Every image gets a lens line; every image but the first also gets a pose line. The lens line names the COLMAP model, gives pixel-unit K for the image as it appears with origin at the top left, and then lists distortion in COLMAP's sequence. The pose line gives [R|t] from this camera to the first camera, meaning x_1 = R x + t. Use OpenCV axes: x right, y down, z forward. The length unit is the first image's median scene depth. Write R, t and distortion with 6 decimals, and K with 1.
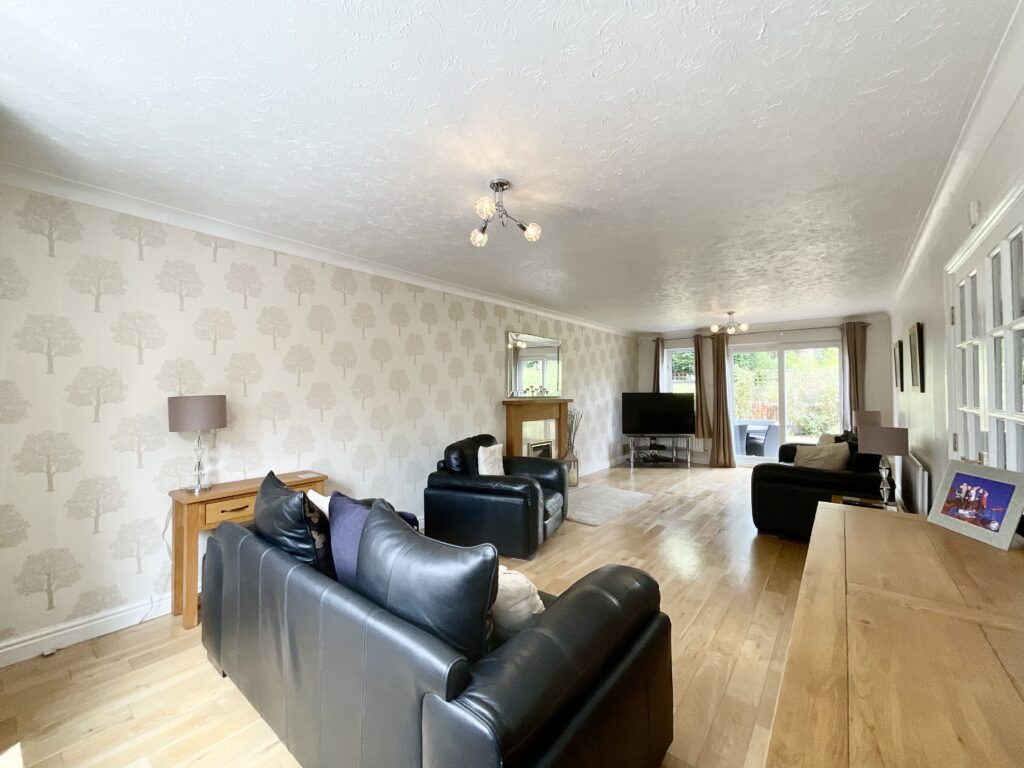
lens RADIAL K [[415.5, 0, 513.1], [0, 415.5, 384.4], [0, 0, 1]] dist [0.002164, 0.000169]
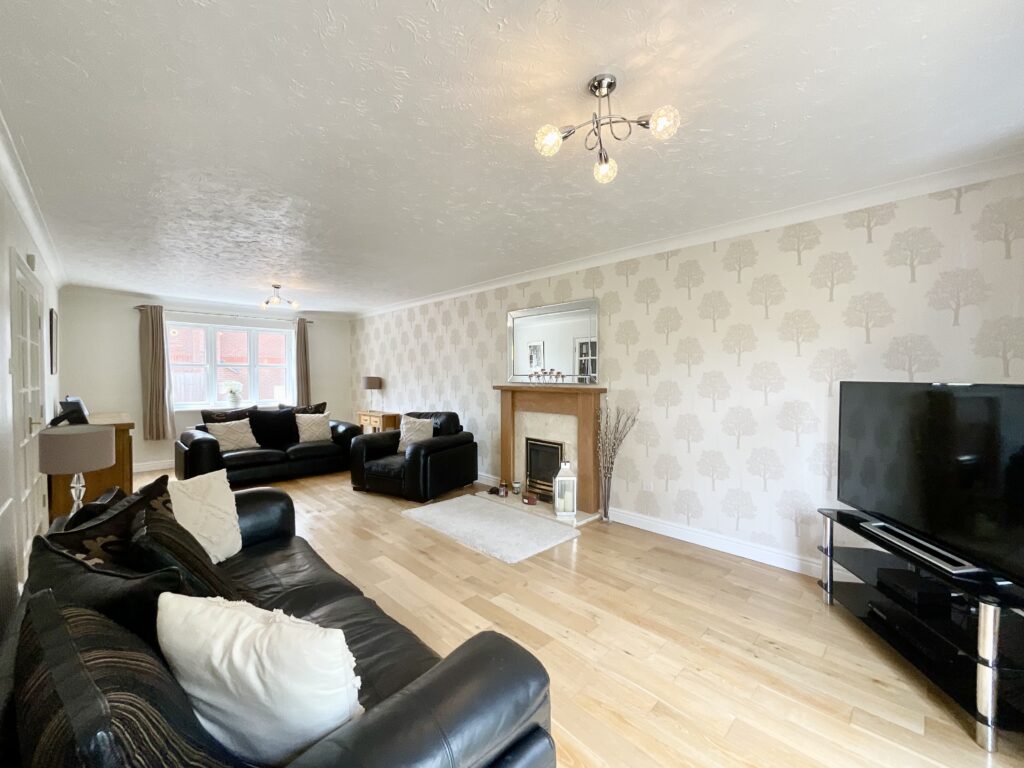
lens RADIAL K [[415.5, 0, 515.4], [0, 415.5, 383.6], [0, 0, 1]] dist [0.002164, 0.000169]
pose [[-0.116957, 0.025279, -0.992815, 0.974678], [0.024525, 0.999445, 0.022558, 0.014448], [0.992834, -0.021711, -0.117512, 1.185675]]
